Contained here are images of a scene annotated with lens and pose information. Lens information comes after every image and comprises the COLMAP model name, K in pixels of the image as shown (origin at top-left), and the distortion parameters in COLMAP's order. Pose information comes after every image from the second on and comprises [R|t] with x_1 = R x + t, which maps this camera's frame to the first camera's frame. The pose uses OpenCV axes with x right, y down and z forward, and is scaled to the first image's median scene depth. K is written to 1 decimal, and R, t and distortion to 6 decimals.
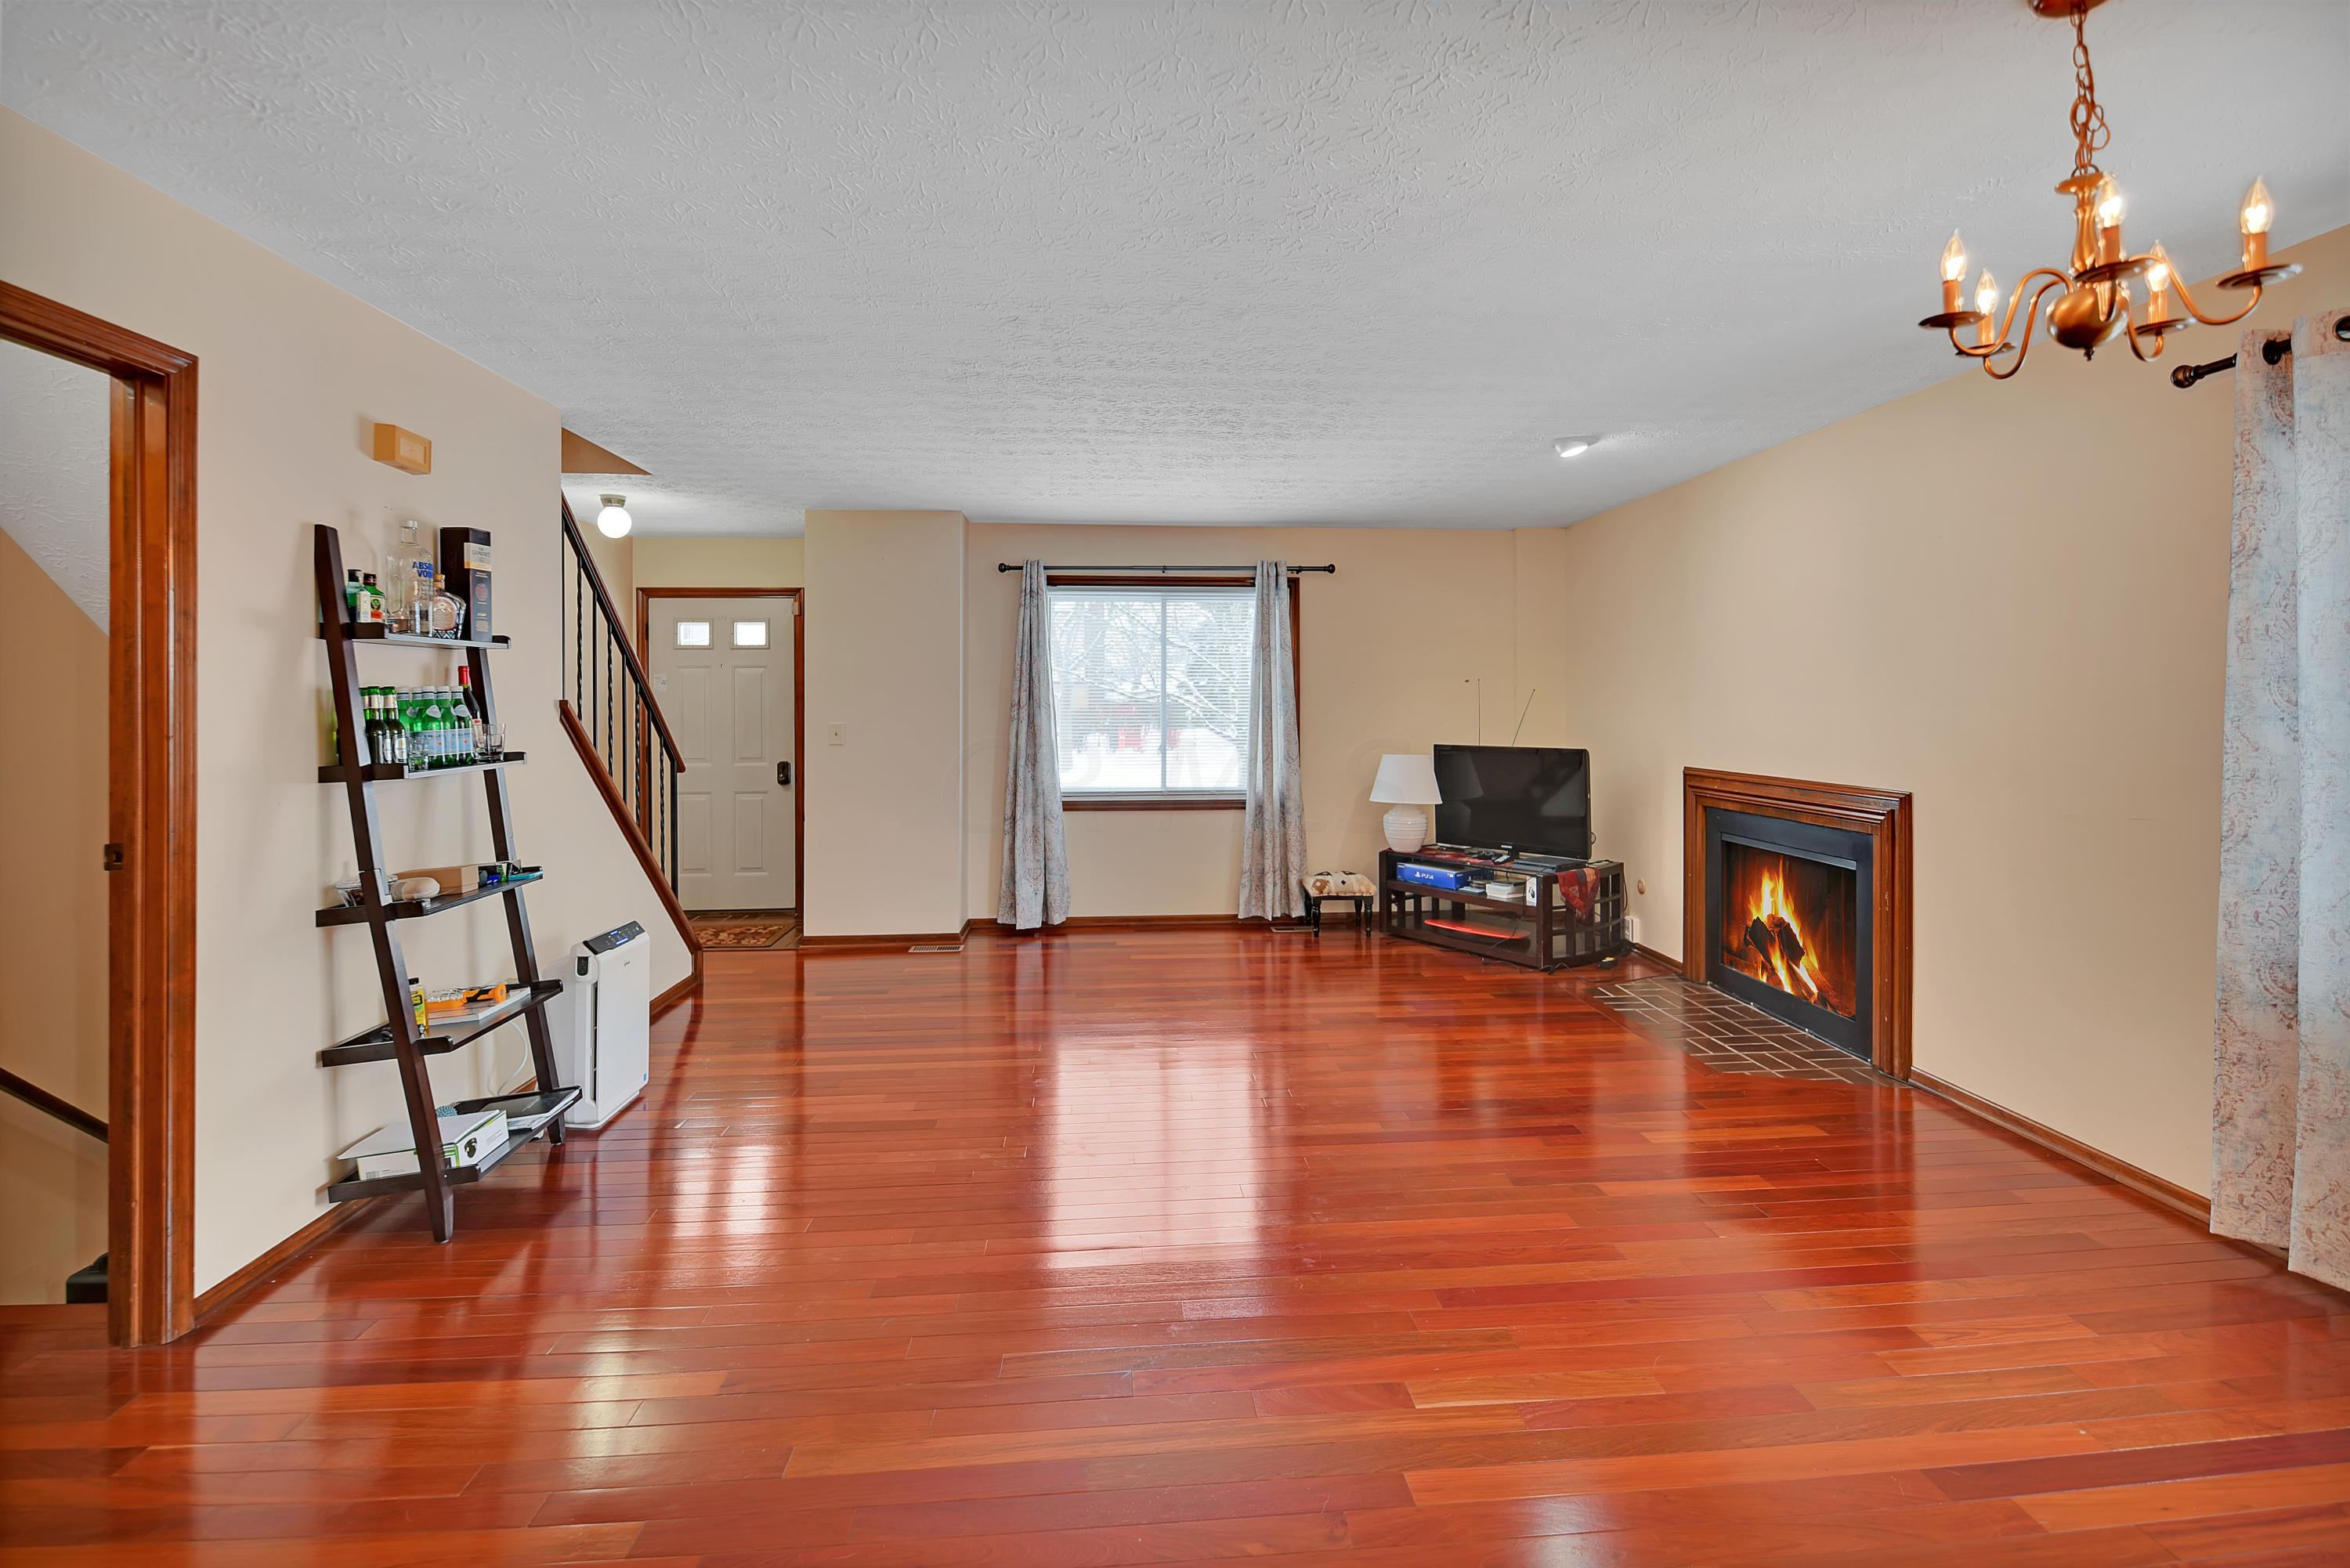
lens RADIAL K [[1084.4, 0, 1189.4], [0, 1084.4, 708.0], [0, 0, 1]] dist [0.002952, -0.003787]
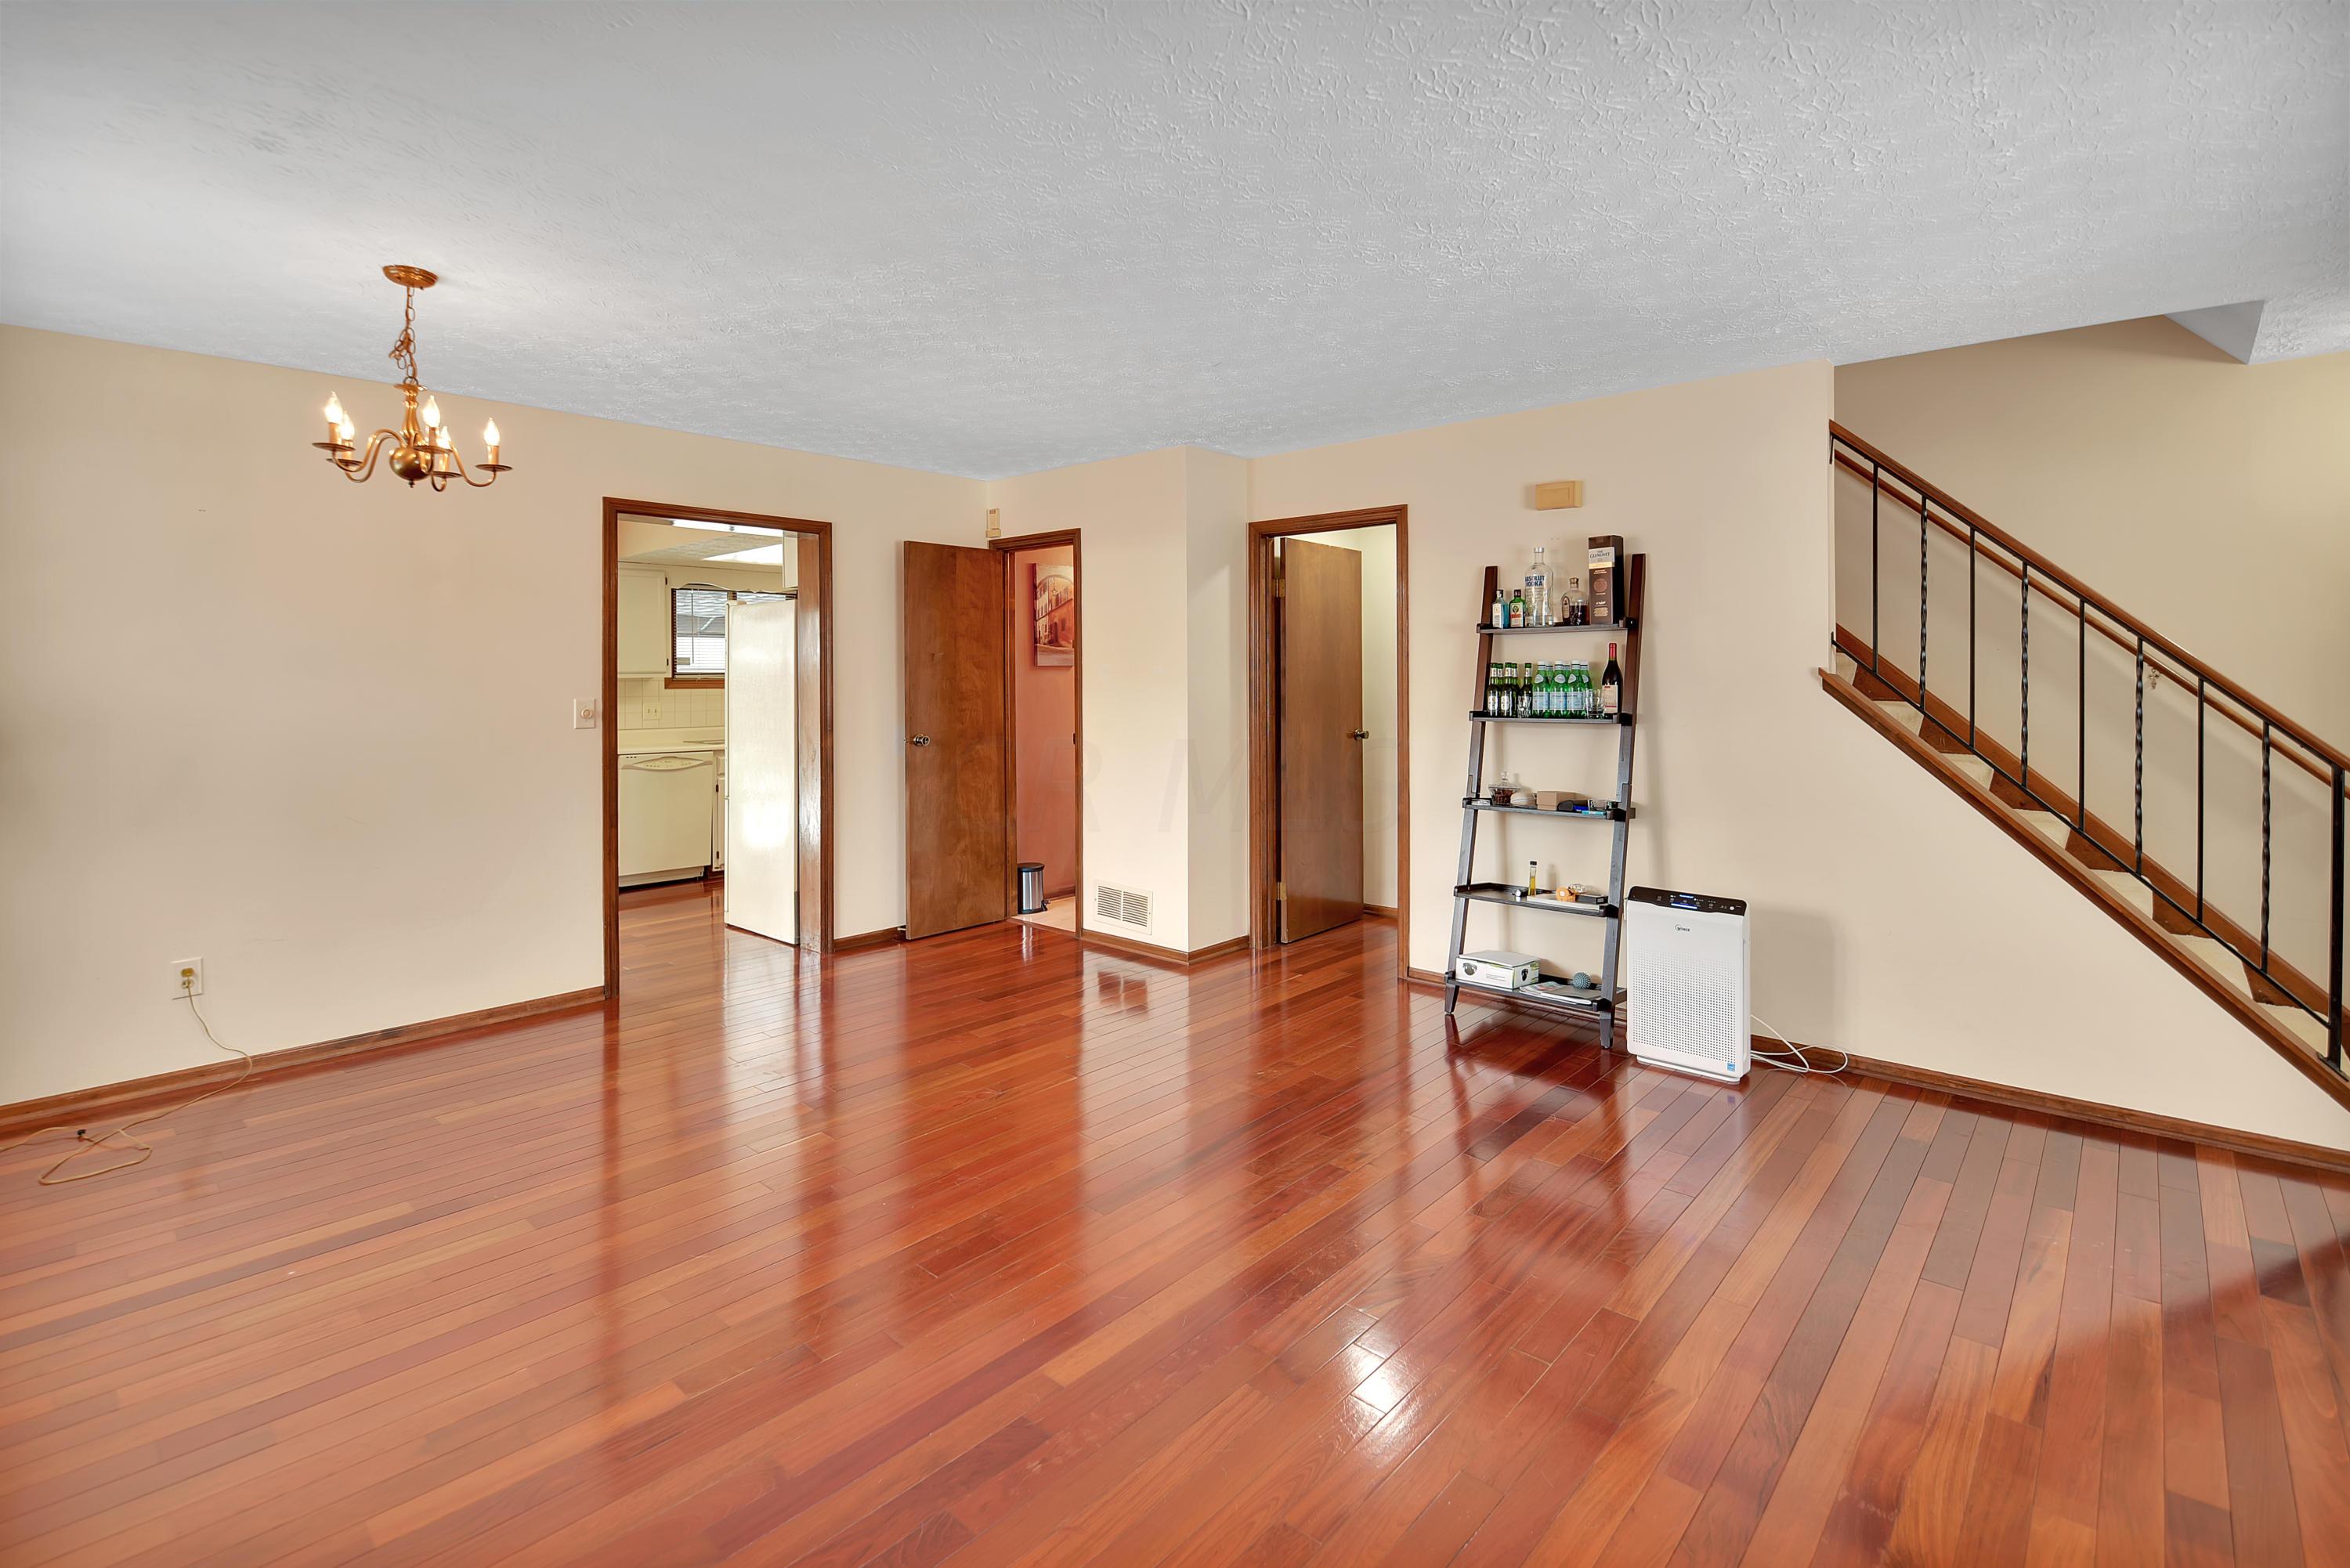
lens RADIAL K [[1084.4, 0, 1159.5], [0, 1084.4, 688.1], [0, 0, 1]] dist [0.002952, -0.003787]
pose [[-0.738954, 0.011061, -0.673665, 0.301760], [0.004404, 0.999923, 0.011587, -0.001576], [0.673741, 0.005596, -0.738946, 0.826275]]
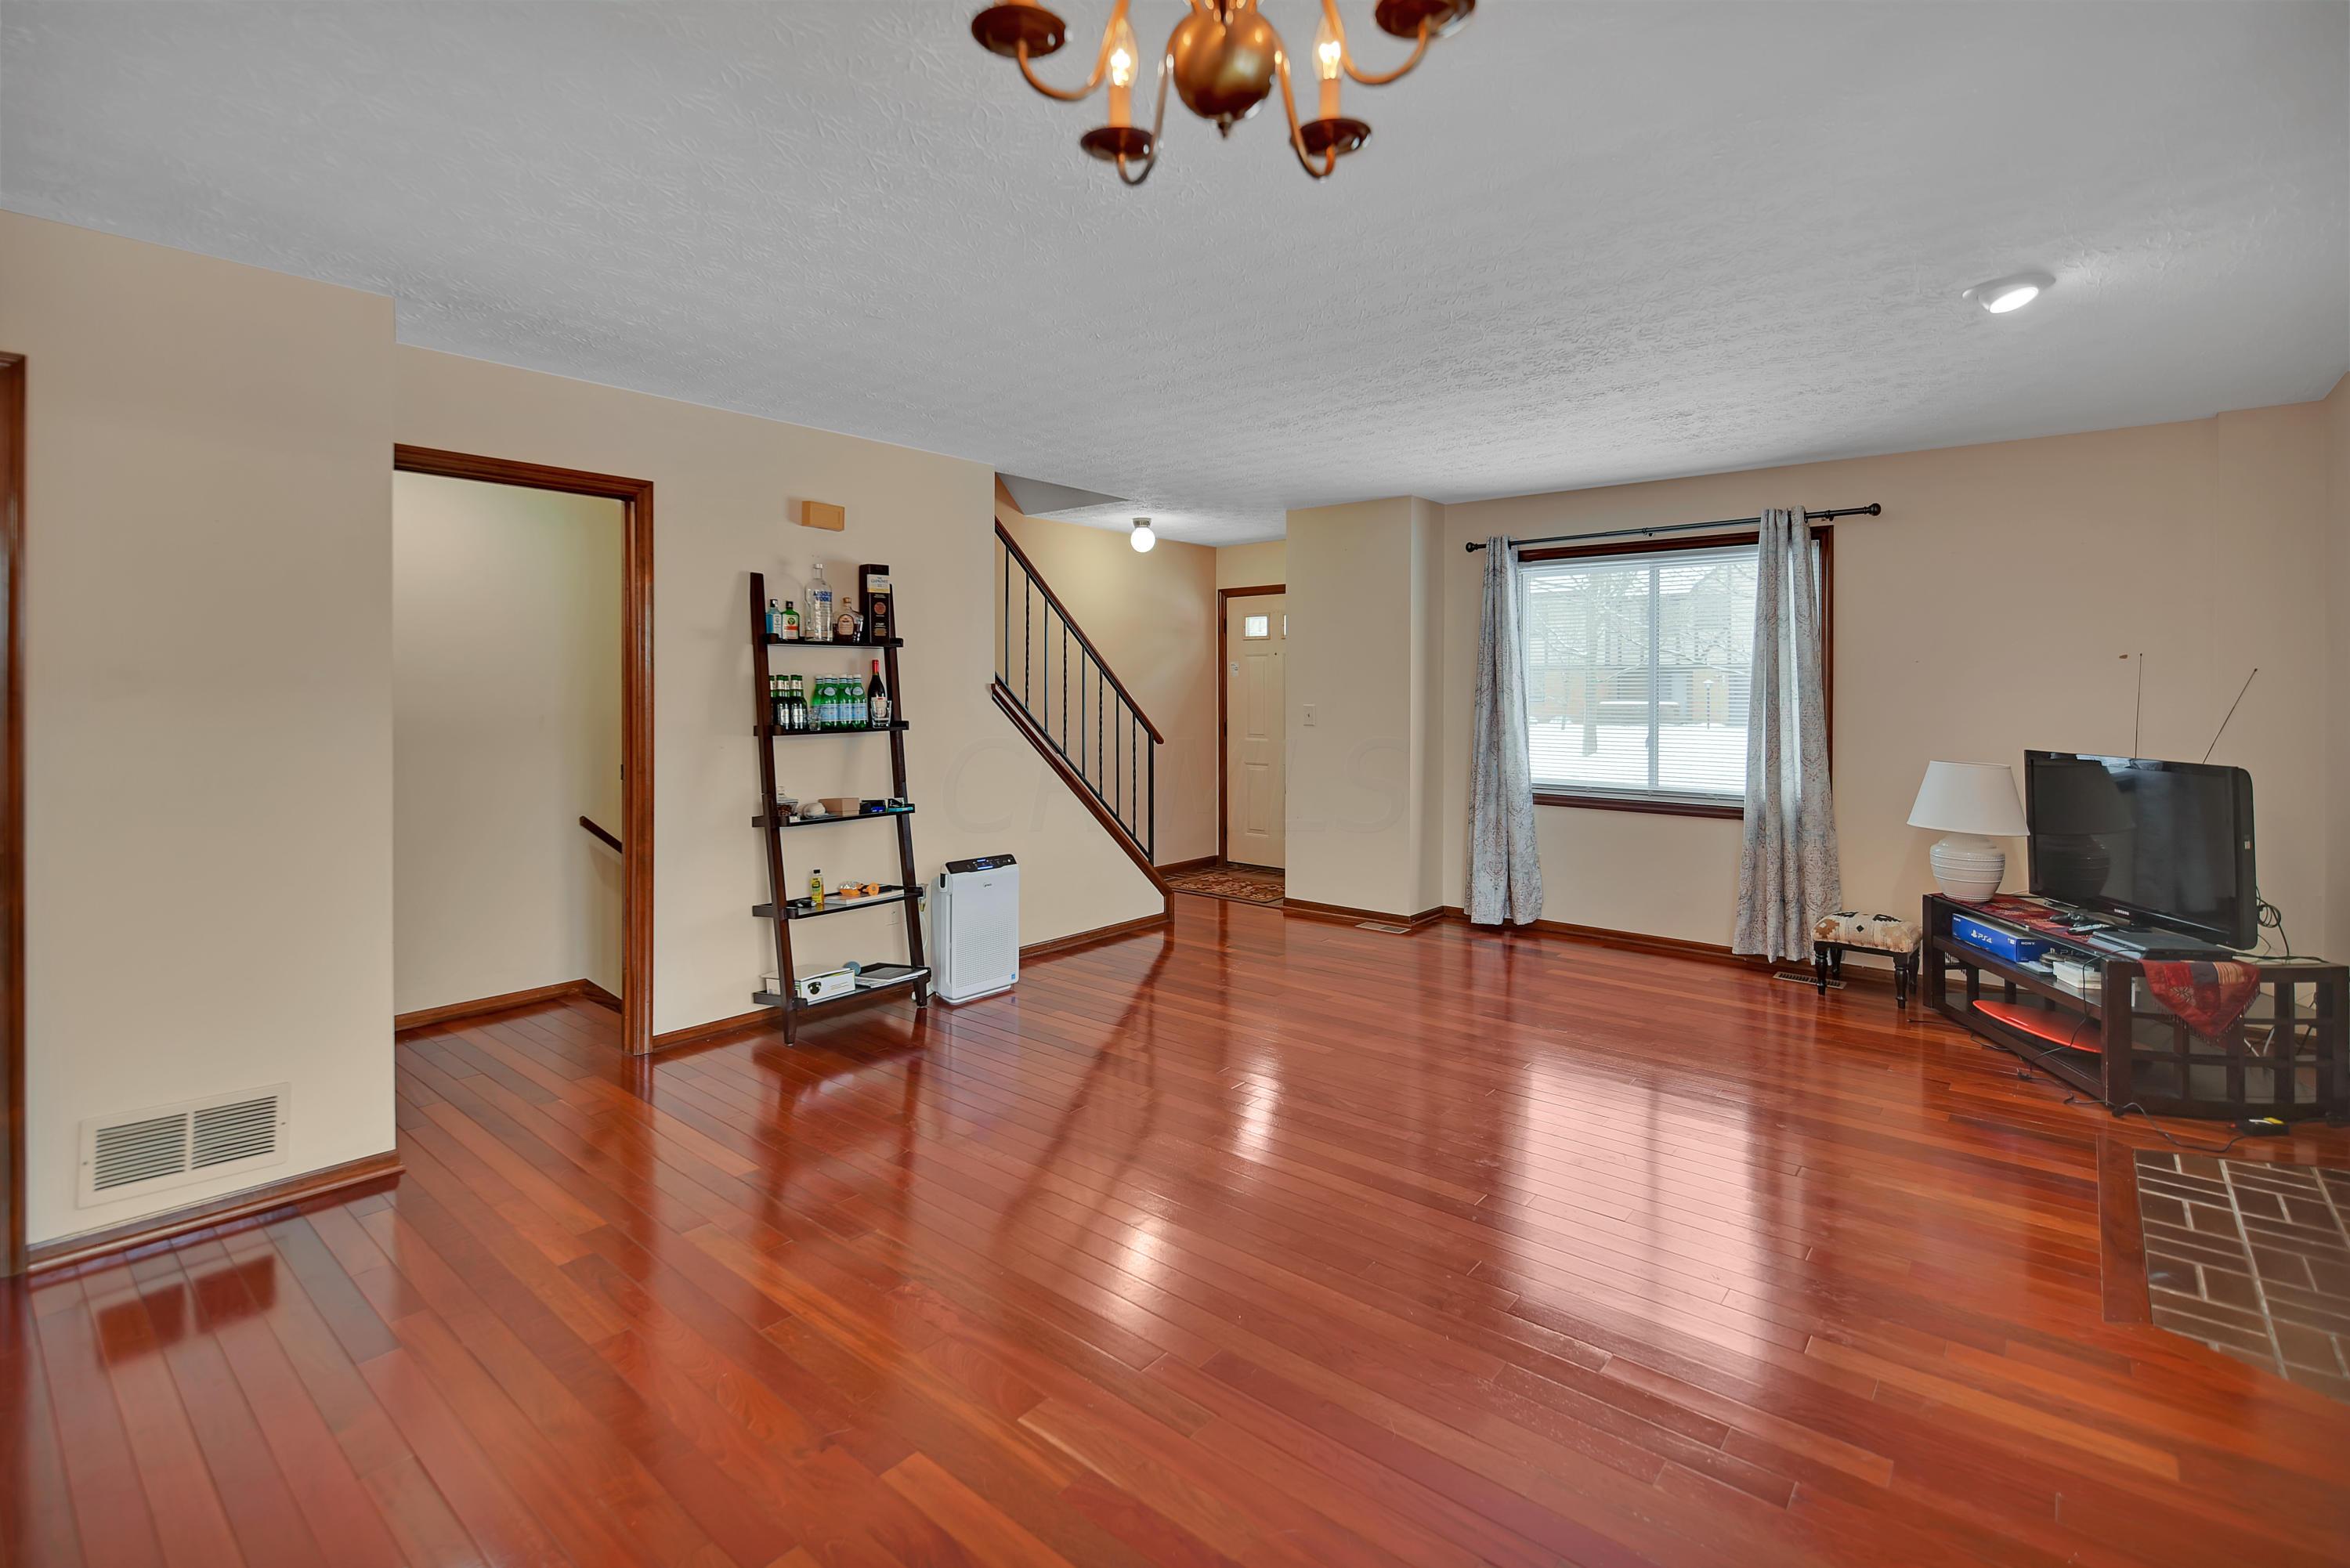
lens RADIAL K [[1084.4, 0, 1200.8], [0, 1084.4, 697.5], [0, 0, 1]] dist [0.002952, -0.003787]
pose [[0.714200, 0.010355, -0.699866, 0.336344], [-0.006308, 0.999945, 0.008358, -0.002135], [0.699914, -0.001555, 0.714226, 0.144242]]
